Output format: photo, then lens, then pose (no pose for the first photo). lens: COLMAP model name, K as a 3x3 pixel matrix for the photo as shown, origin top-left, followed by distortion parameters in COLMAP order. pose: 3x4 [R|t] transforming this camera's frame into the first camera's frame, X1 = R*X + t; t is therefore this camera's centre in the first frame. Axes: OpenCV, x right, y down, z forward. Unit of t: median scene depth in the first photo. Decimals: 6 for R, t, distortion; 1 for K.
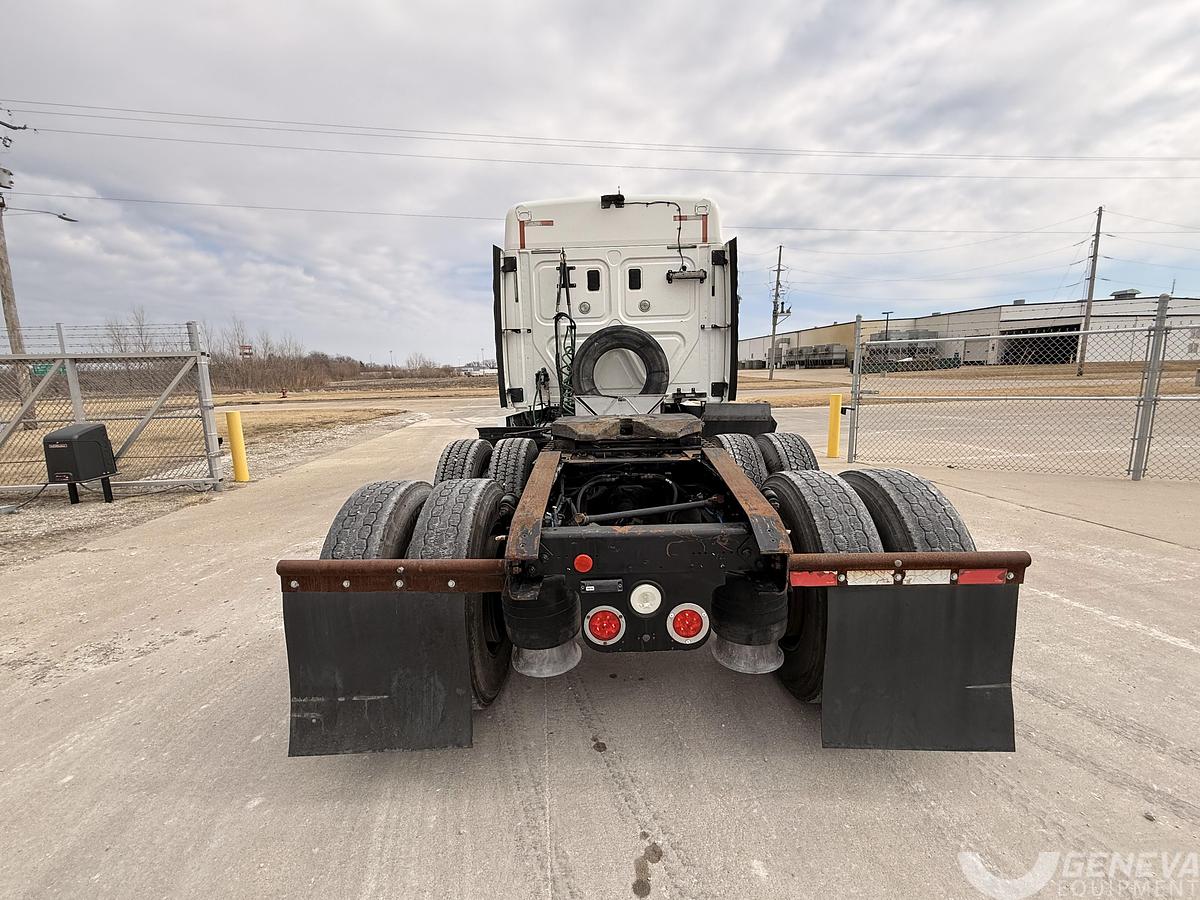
lens RADIAL K [[491.5, 0, 602.6], [0, 491.5, 454.6], [0, 0, 1]] dist [0.001851, -0.000465]
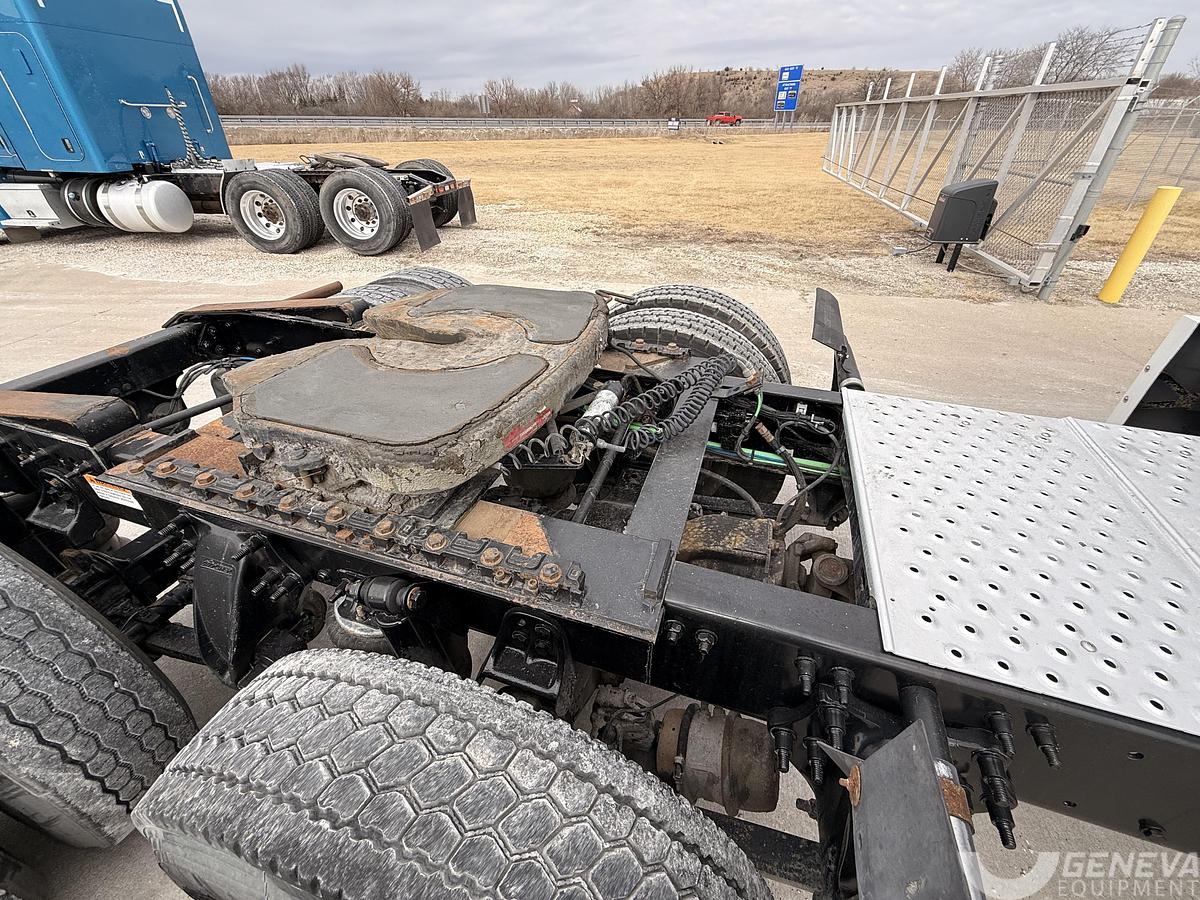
lens RADIAL K [[491.5, 0, 597.0], [0, 491.5, 448.3], [0, 0, 1]] dist [0.001851, -0.000465]
pose [[-0.311320, 0.551964, -0.773573, 0.208046], [-0.140296, 0.778411, 0.611877, -0.149433], [0.939892, 0.299019, -0.164897, 0.701106]]
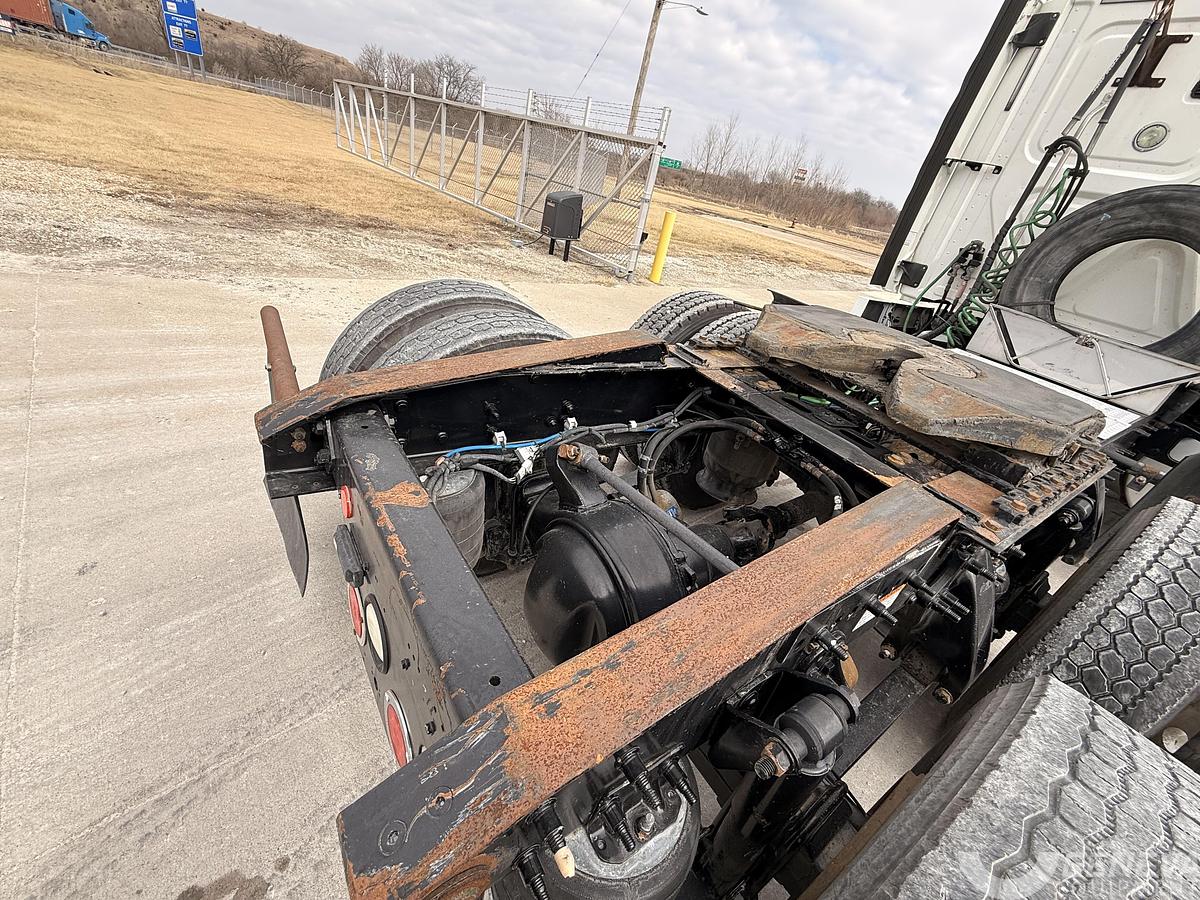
lens RADIAL K [[491.5, 0, 597.5], [0, 491.5, 451.2], [0, 0, 1]] dist [0.001851, -0.000465]
pose [[0.552092, 0.539279, -0.635903, 0.138916], [-0.347953, 0.842104, 0.412055, -0.048699], [0.757709, -0.006228, 0.652562, 0.268164]]
